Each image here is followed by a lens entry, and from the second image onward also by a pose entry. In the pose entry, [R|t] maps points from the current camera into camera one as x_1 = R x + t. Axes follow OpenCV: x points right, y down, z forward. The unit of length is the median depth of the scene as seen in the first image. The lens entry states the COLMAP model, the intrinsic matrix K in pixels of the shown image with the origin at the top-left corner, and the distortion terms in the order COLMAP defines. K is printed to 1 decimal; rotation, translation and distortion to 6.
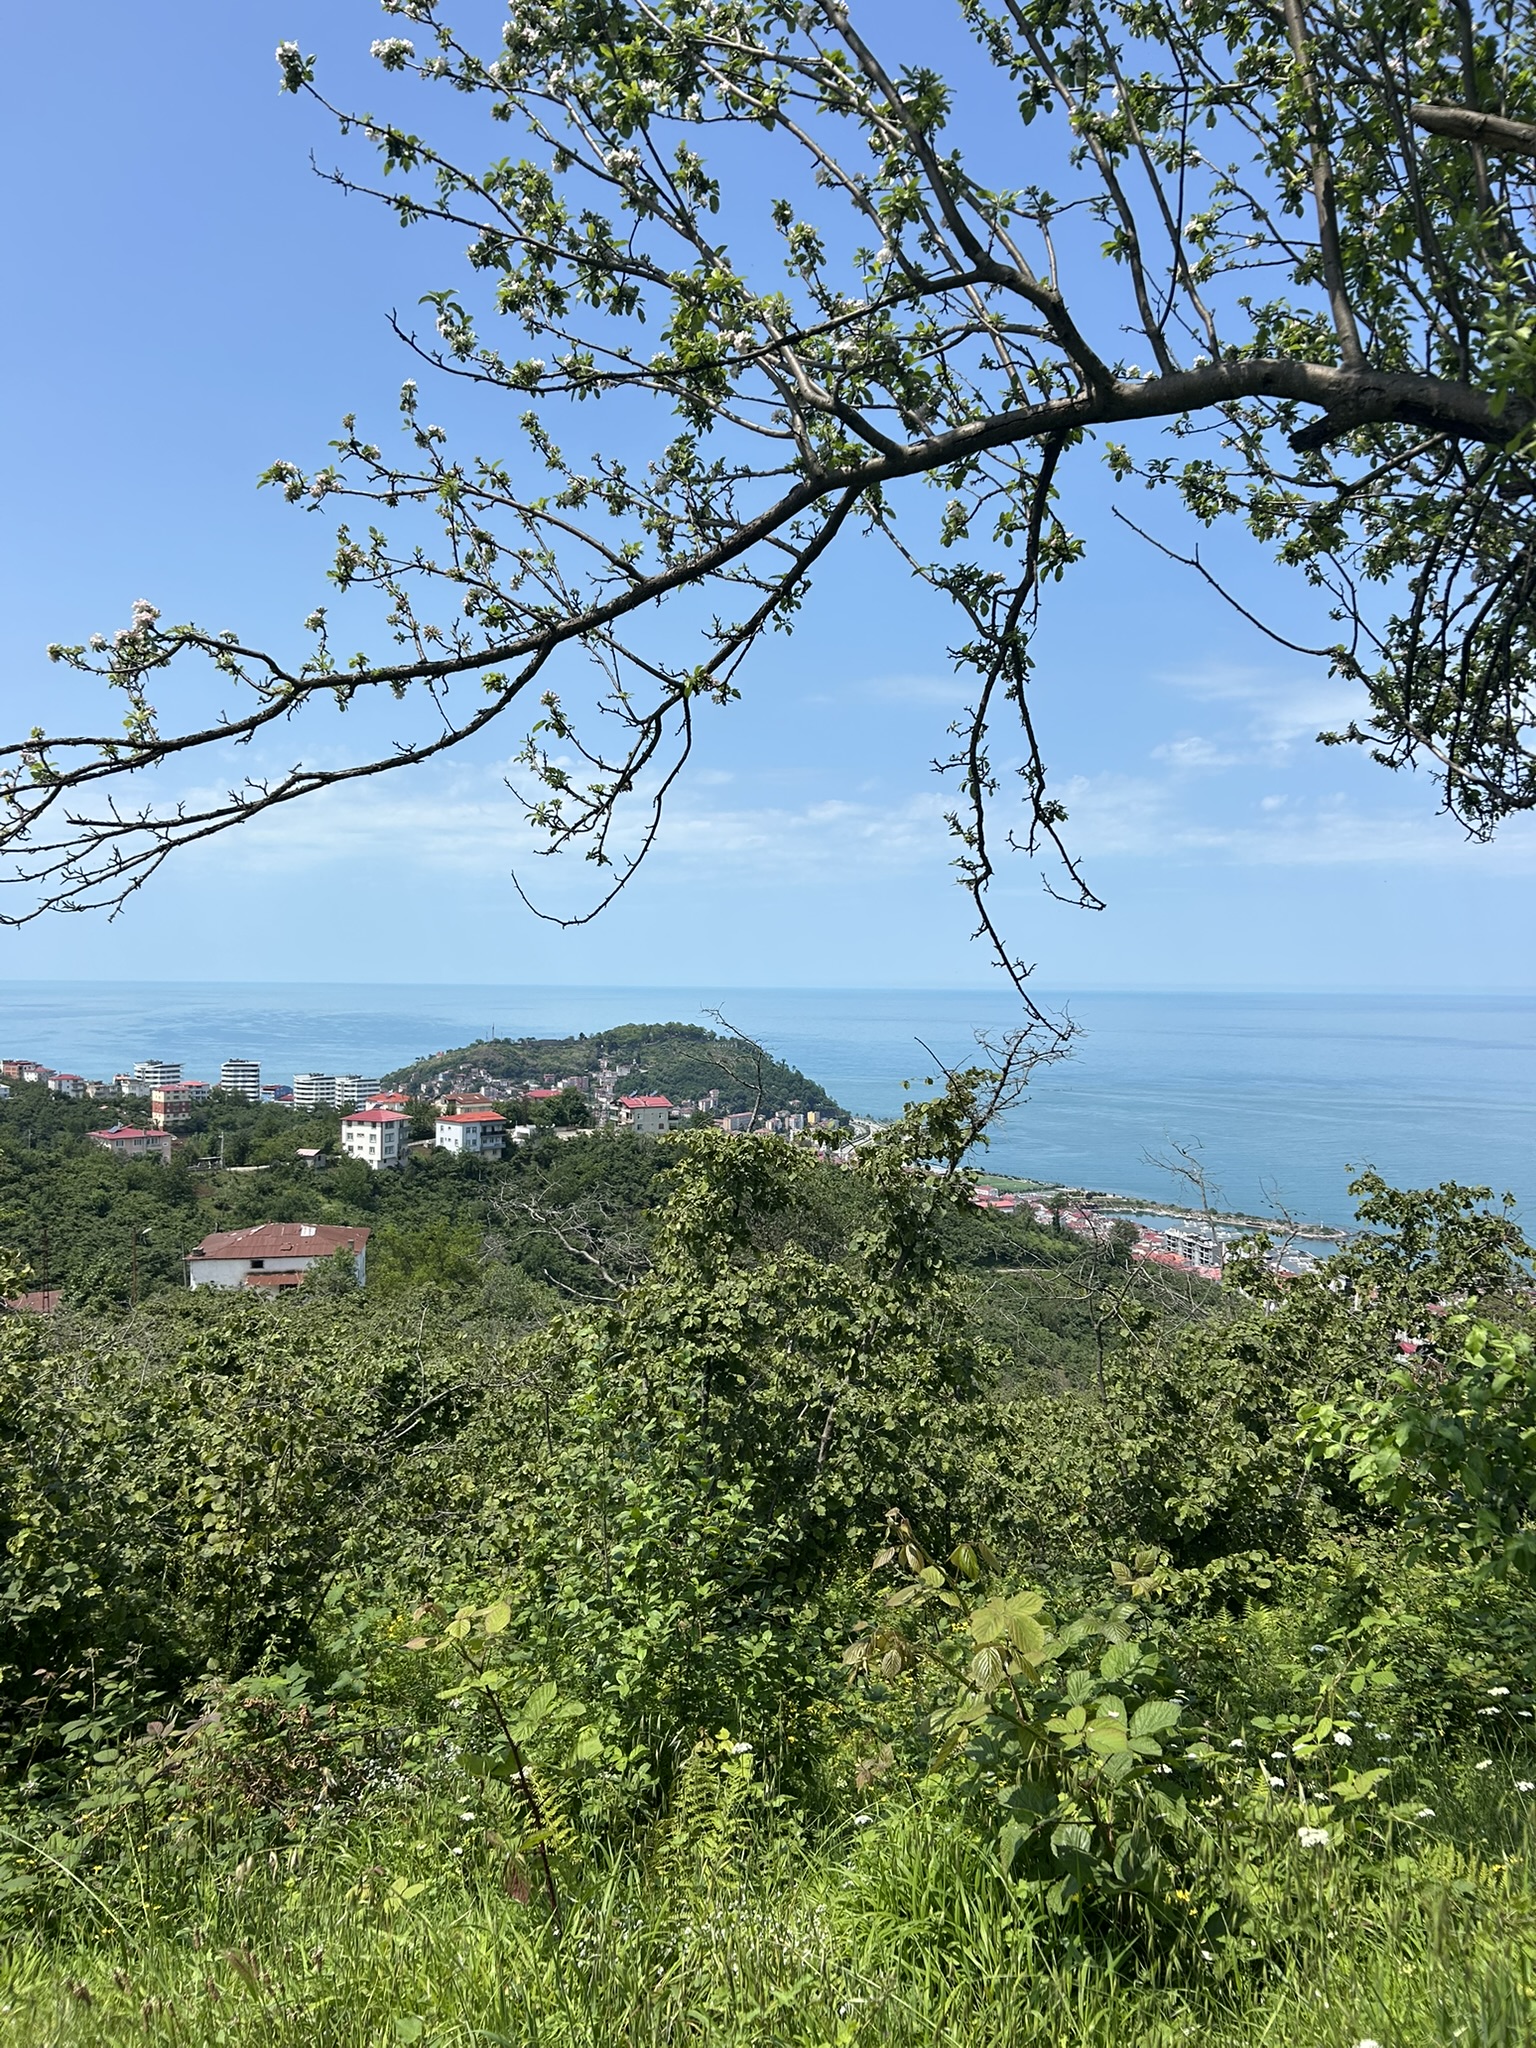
lens RADIAL K [[1543.0, 0, 763.5], [0, 1543.0, 1005.5], [0, 0, 1]] dist [0.082167, -0.089837]
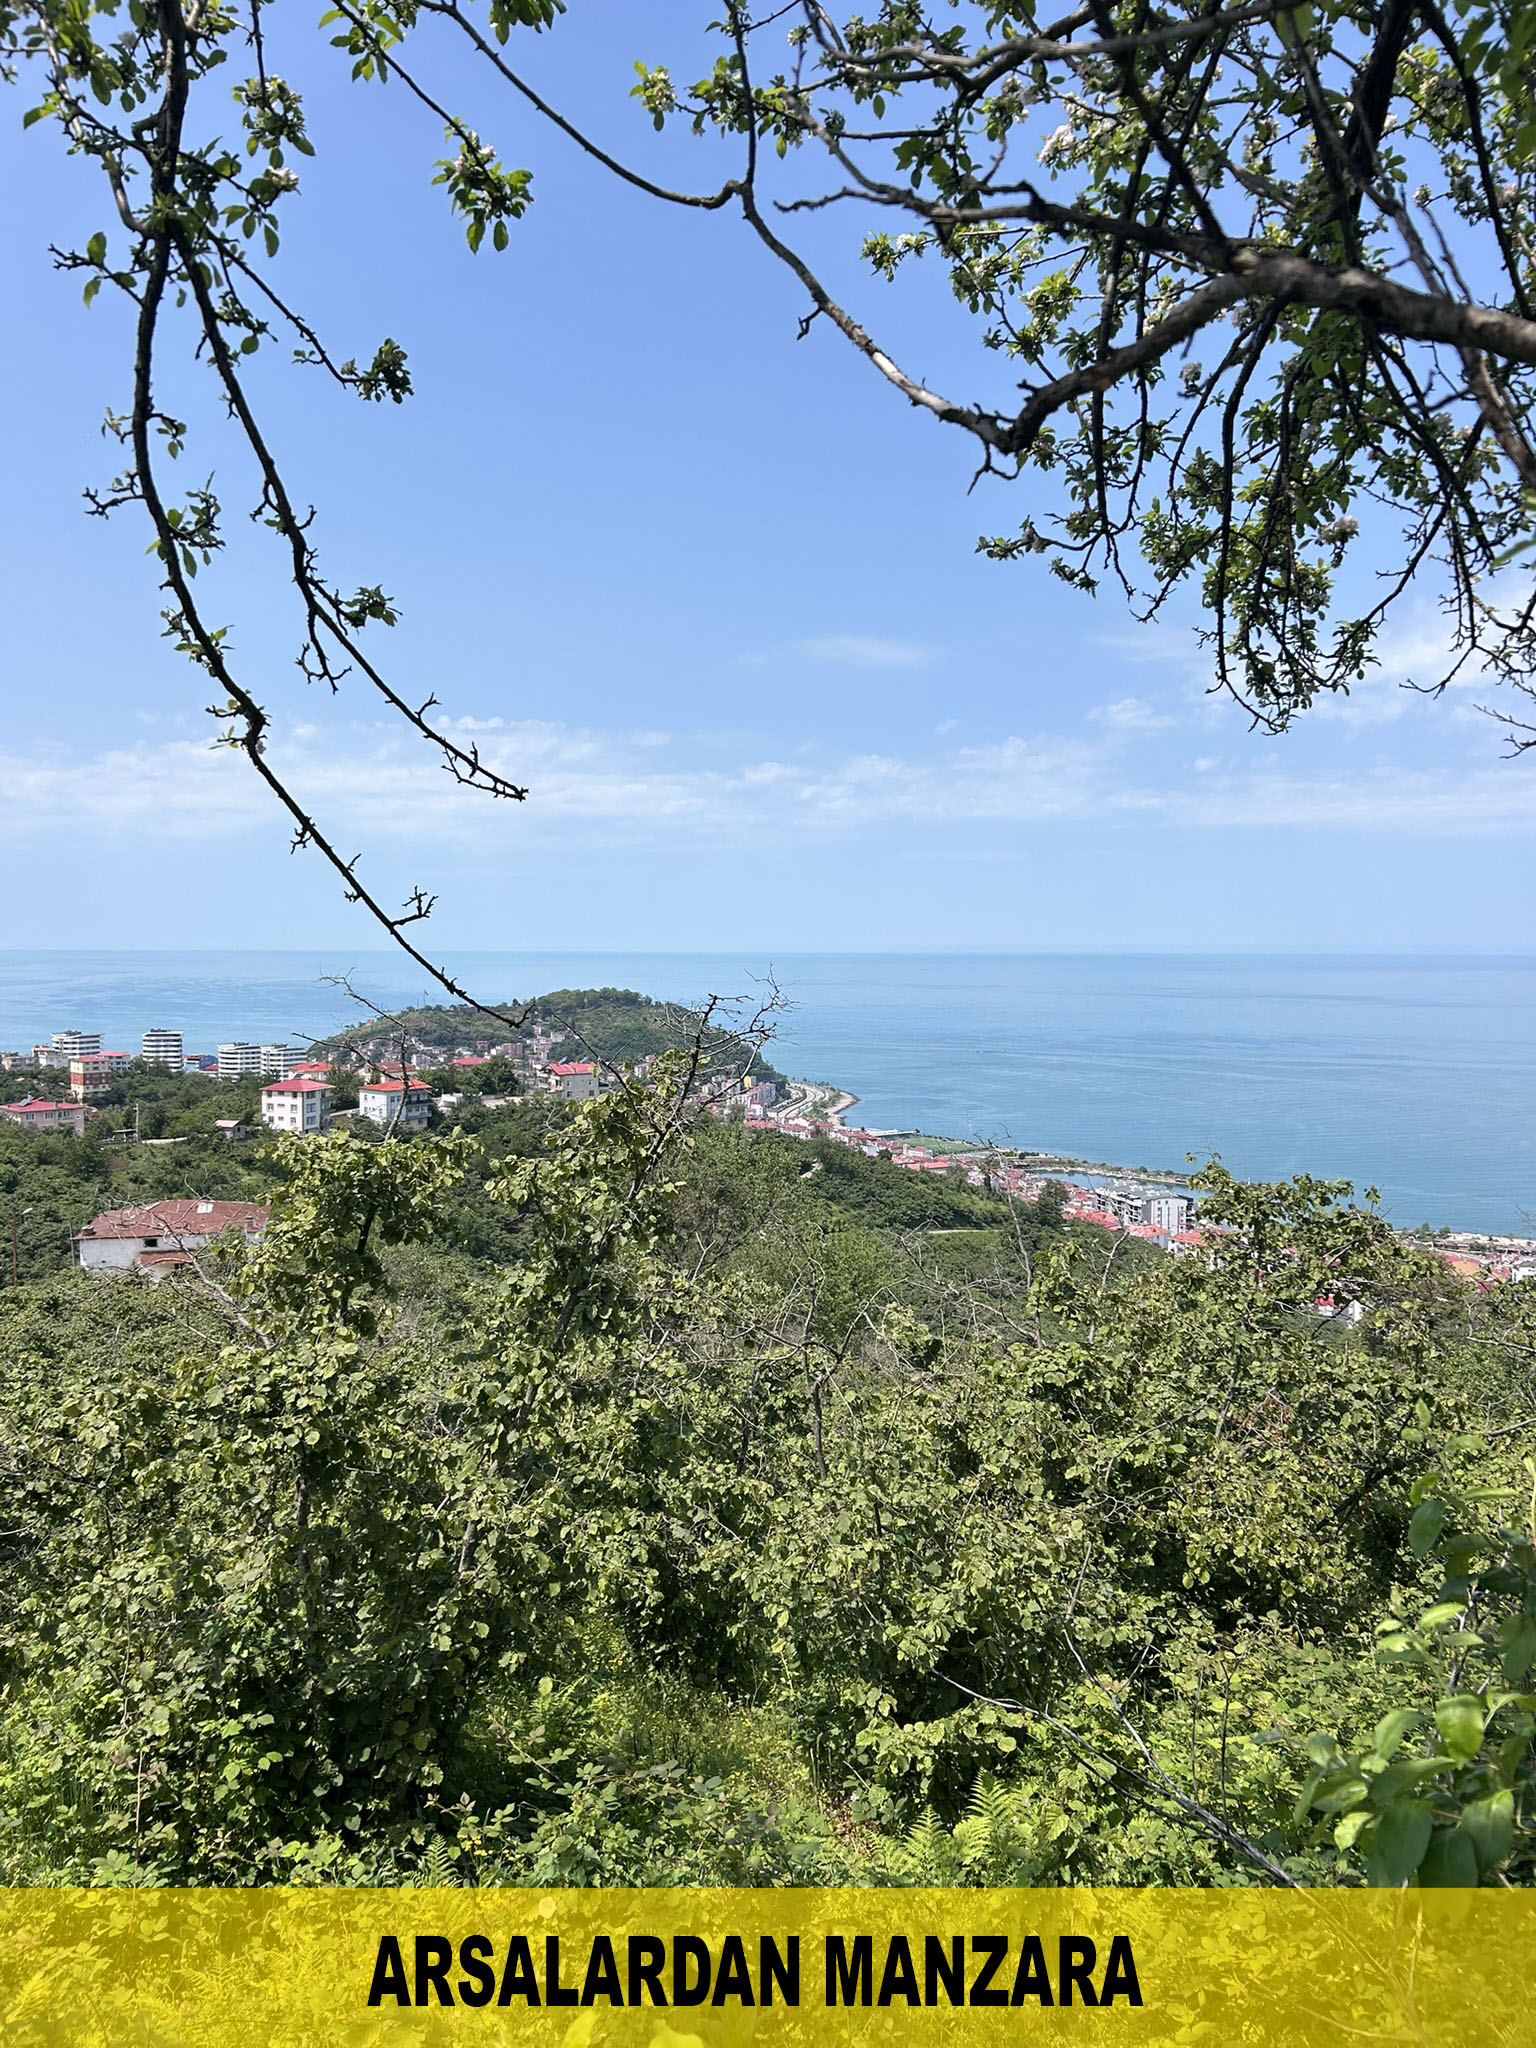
lens RADIAL K [[1539.0, 0, 763.8], [0, 1539.0, 1025.1], [0, 0, 1]] dist [0.078099, -0.072739]
pose [[0.999215, -0.009949, 0.038340, 0.173787], [0.008565, 0.999312, 0.036084, 0.000598], [-0.038672, -0.035727, 0.998613, 0.268441]]
